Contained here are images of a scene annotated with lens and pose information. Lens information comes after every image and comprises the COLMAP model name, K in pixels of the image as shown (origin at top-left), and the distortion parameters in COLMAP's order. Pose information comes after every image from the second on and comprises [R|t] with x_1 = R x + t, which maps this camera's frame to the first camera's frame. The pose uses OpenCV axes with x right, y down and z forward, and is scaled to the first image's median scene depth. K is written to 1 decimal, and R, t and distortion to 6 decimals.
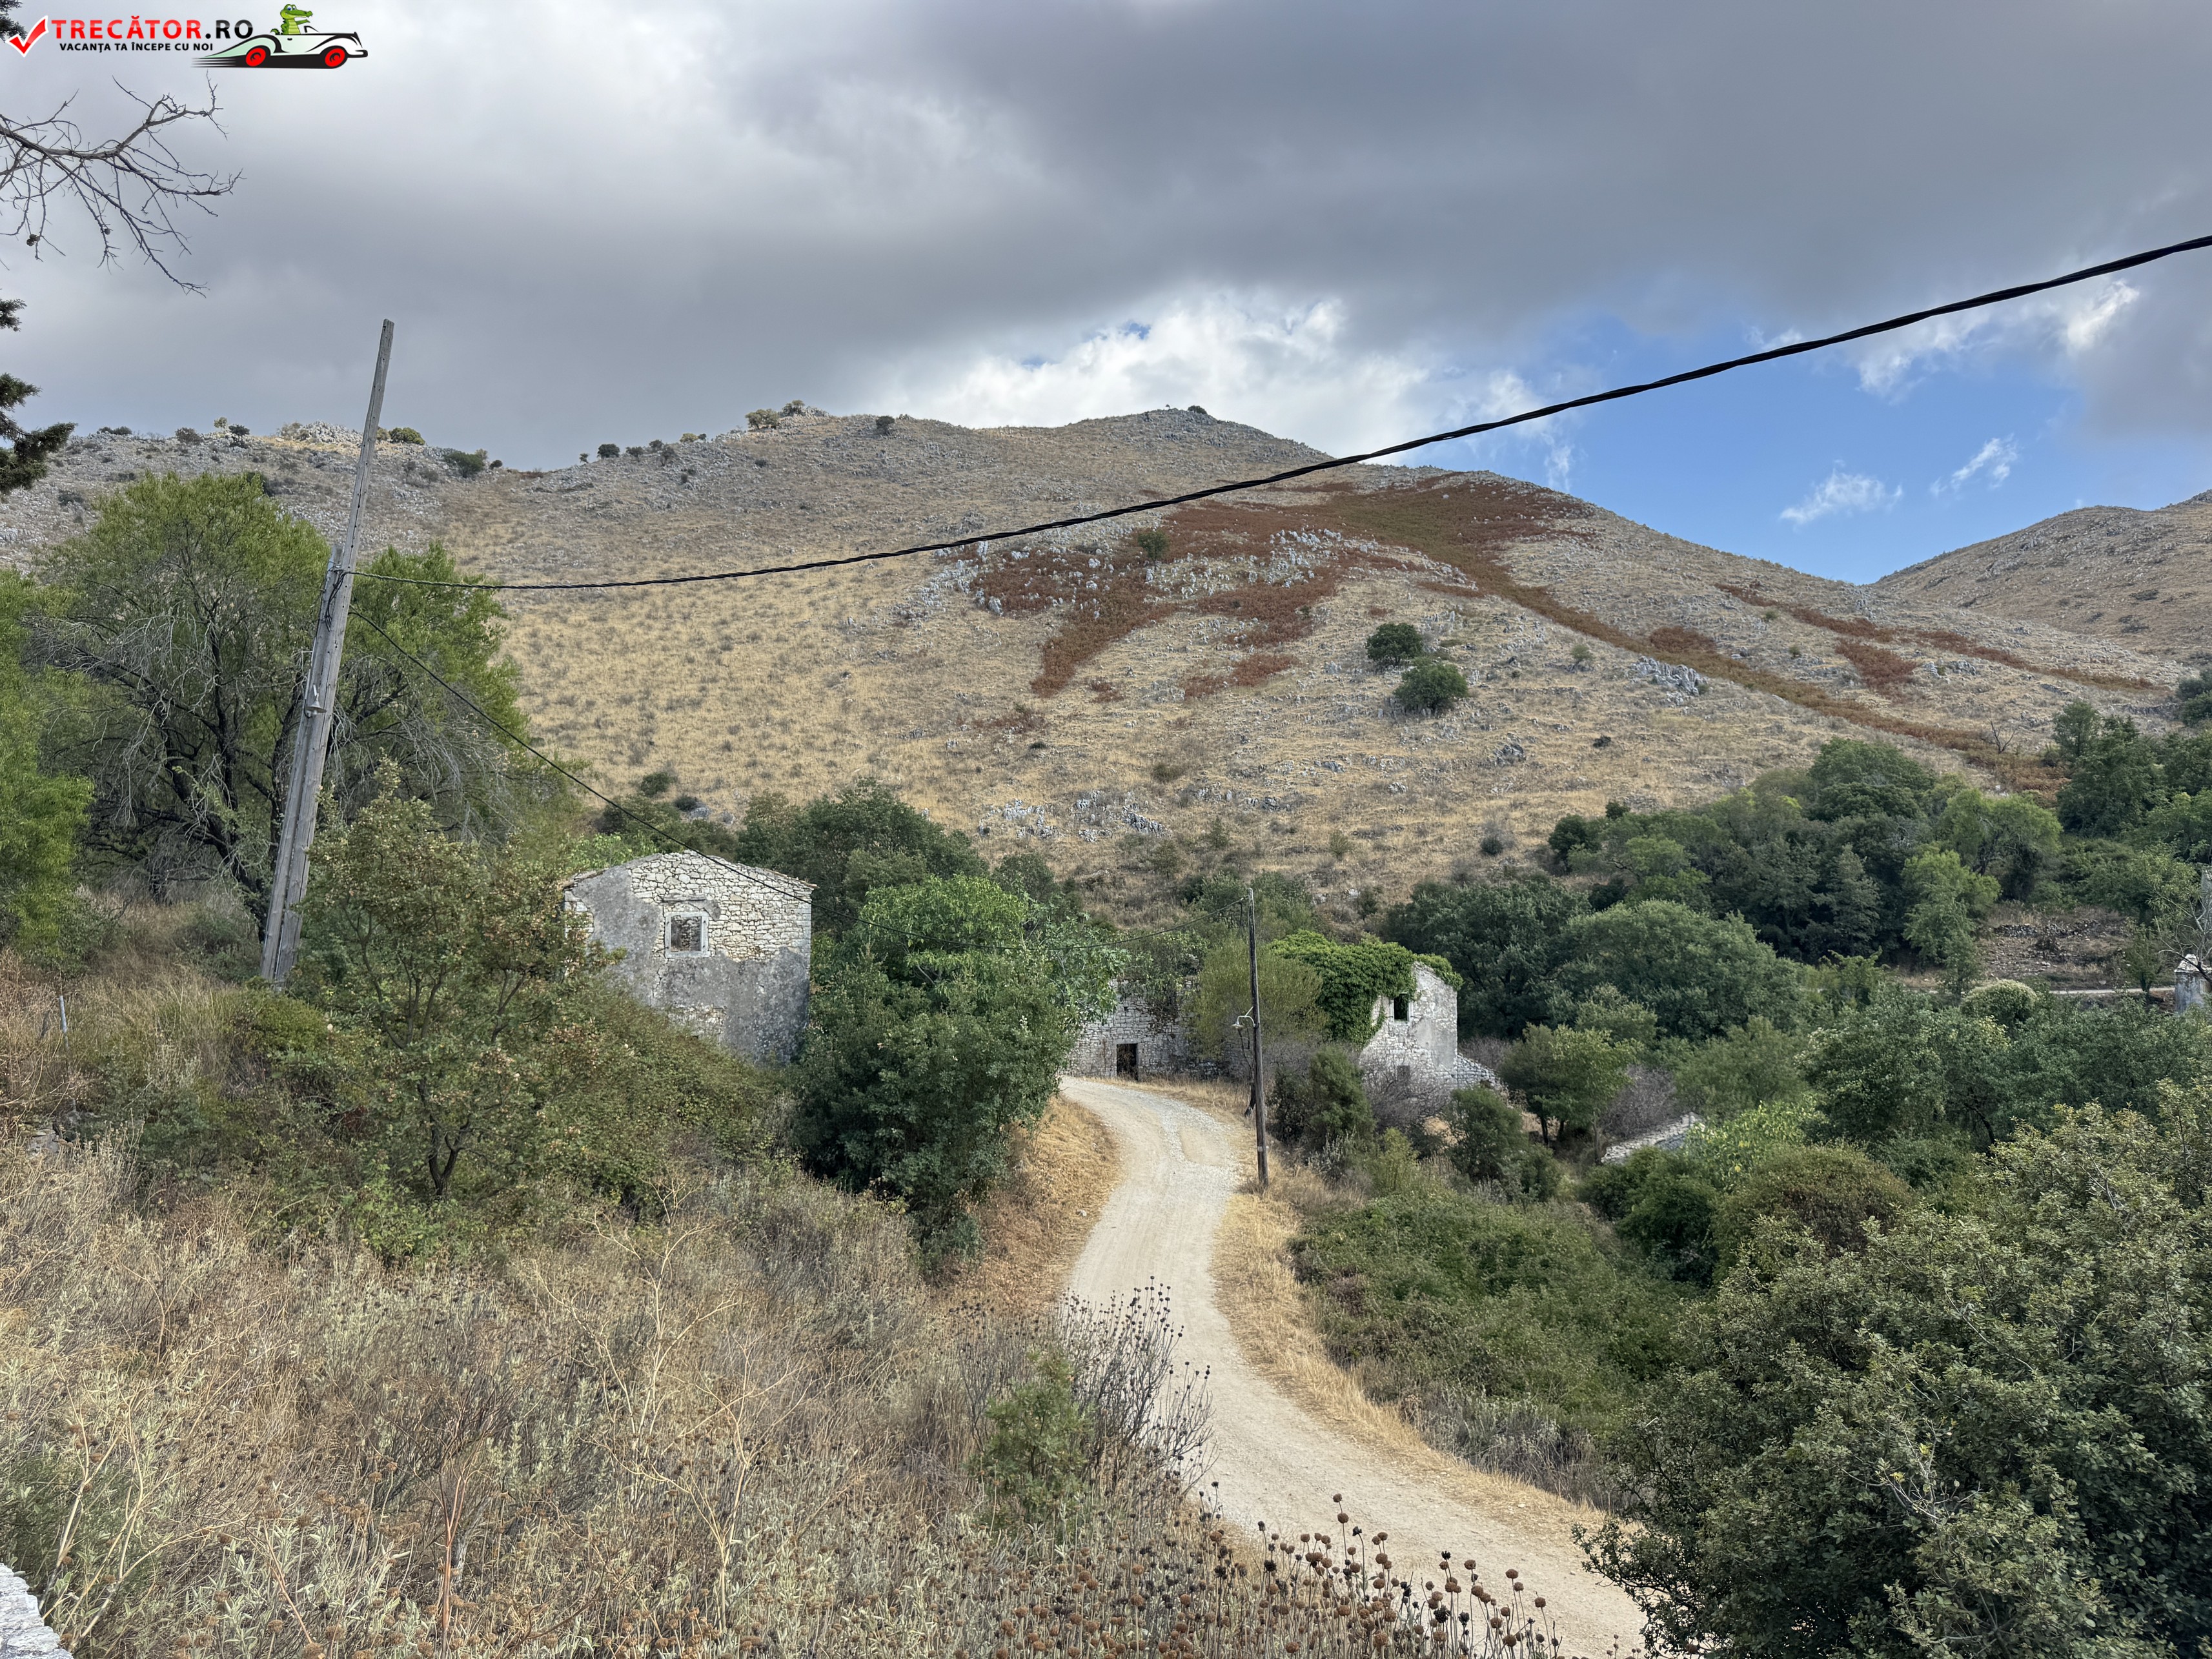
lens RADIAL K [[1551.5, 0, 1107.2], [0, 1551.5, 870.3], [0, 0, 1]] dist [0.094424, -0.132377]
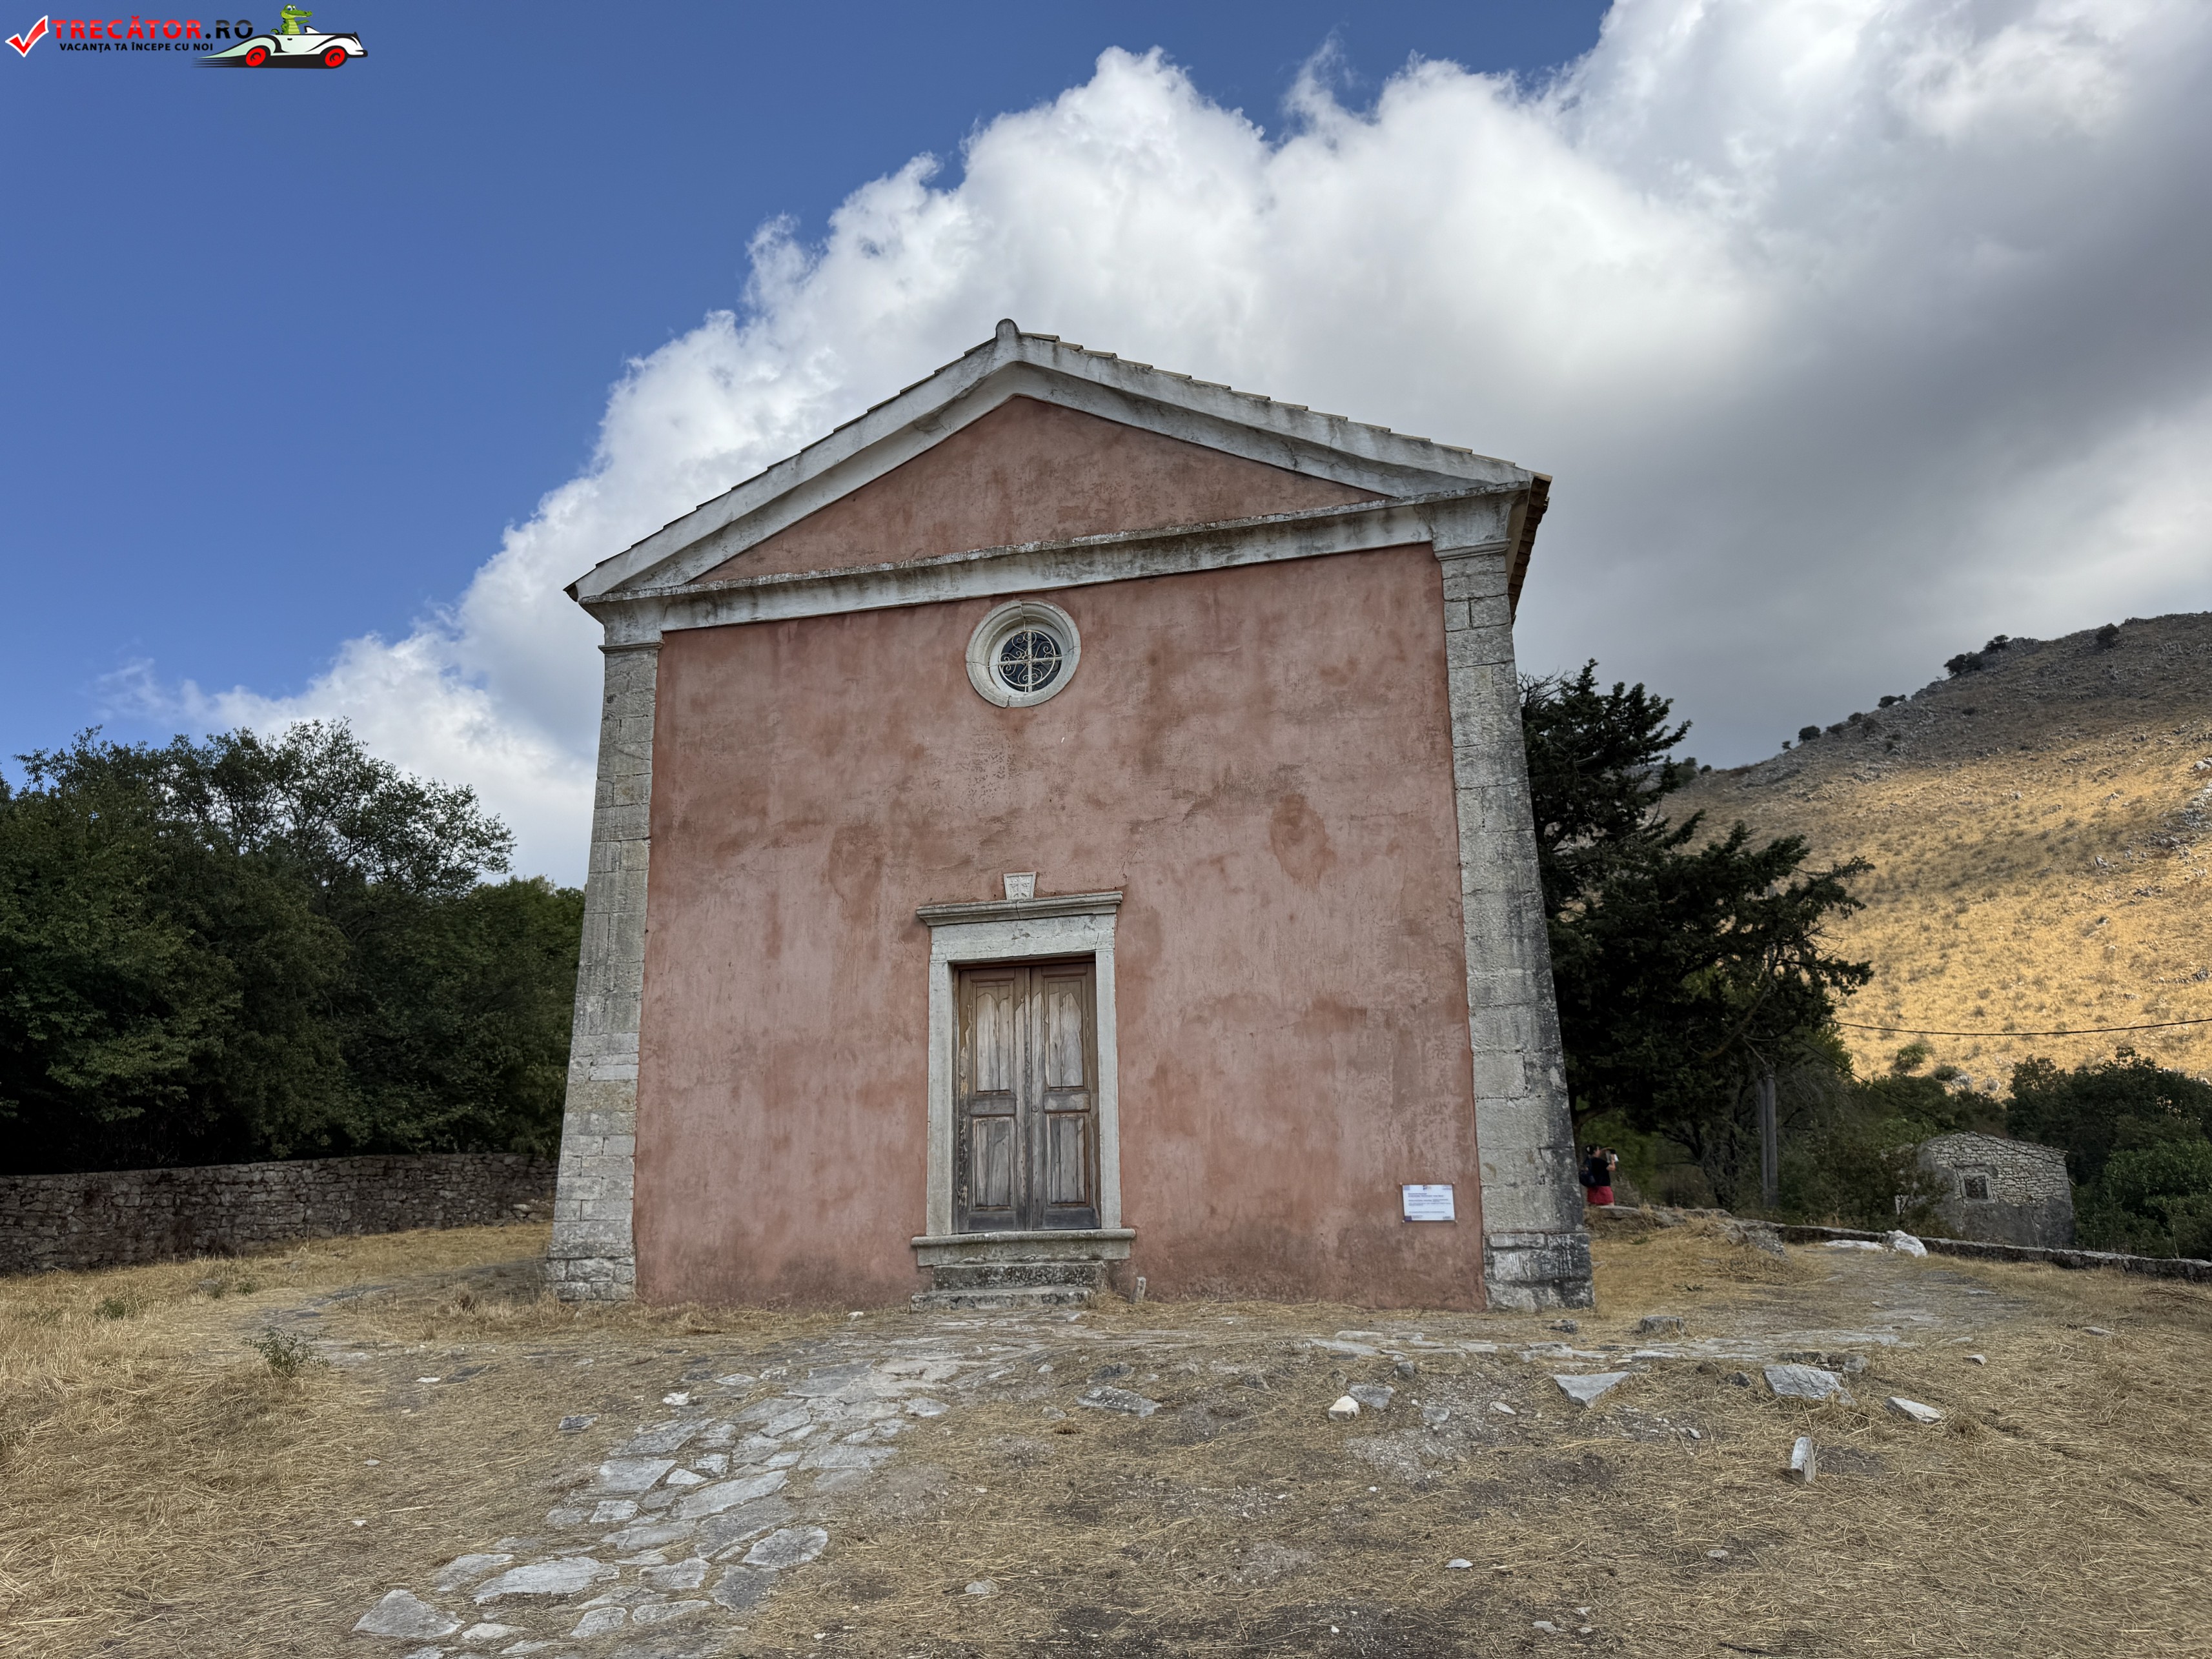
lens RADIAL K [[1551.5, 0, 1104.0], [0, 1551.5, 832.2], [0, 0, 1]] dist [0.094424, -0.132377]
pose [[0.731723, -0.178625, -0.657781, 0.029498], [0.046932, 0.975963, -0.212822, -0.001769], [0.679985, 0.124855, 0.722518, -0.118869]]
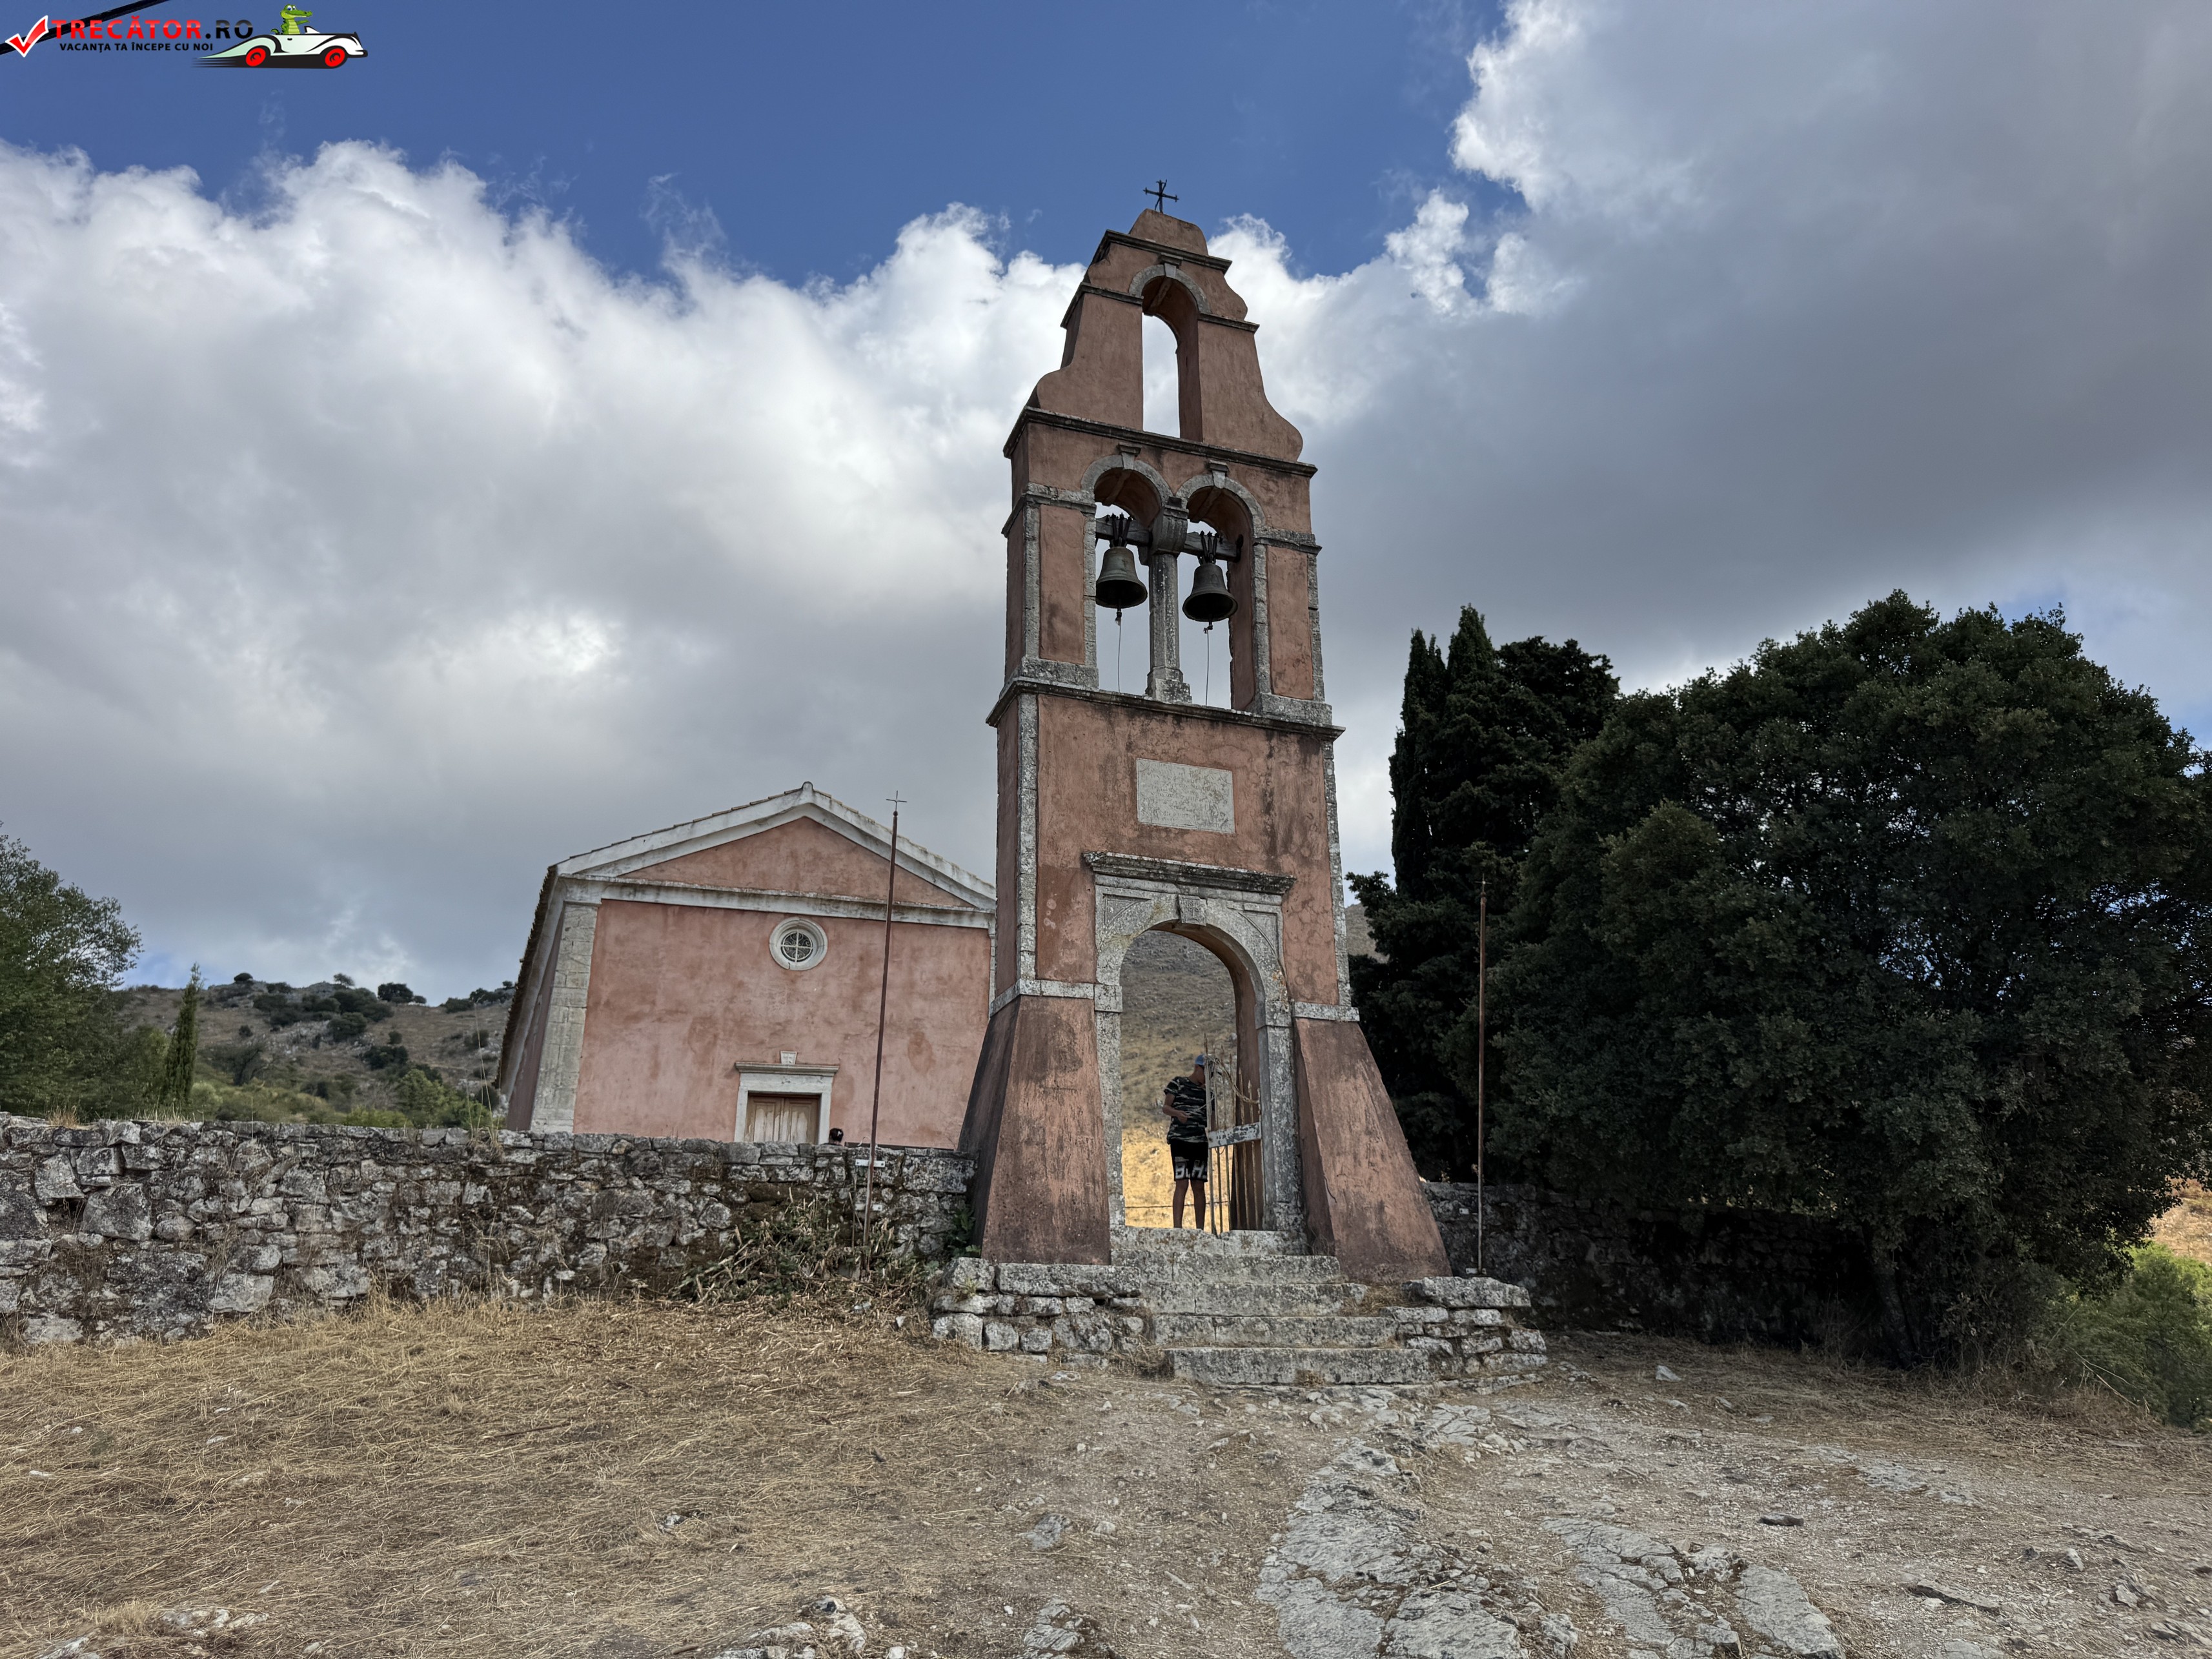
lens RADIAL K [[1551.5, 0, 1118.4], [0, 1551.5, 831.6], [0, 0, 1]] dist [0.094424, -0.132377]
pose [[0.980939, -0.071996, -0.180484, 0.036465], [0.013118, 0.951243, -0.308163, 0.007630], [0.193871, 0.299922, 0.934056, -0.184872]]
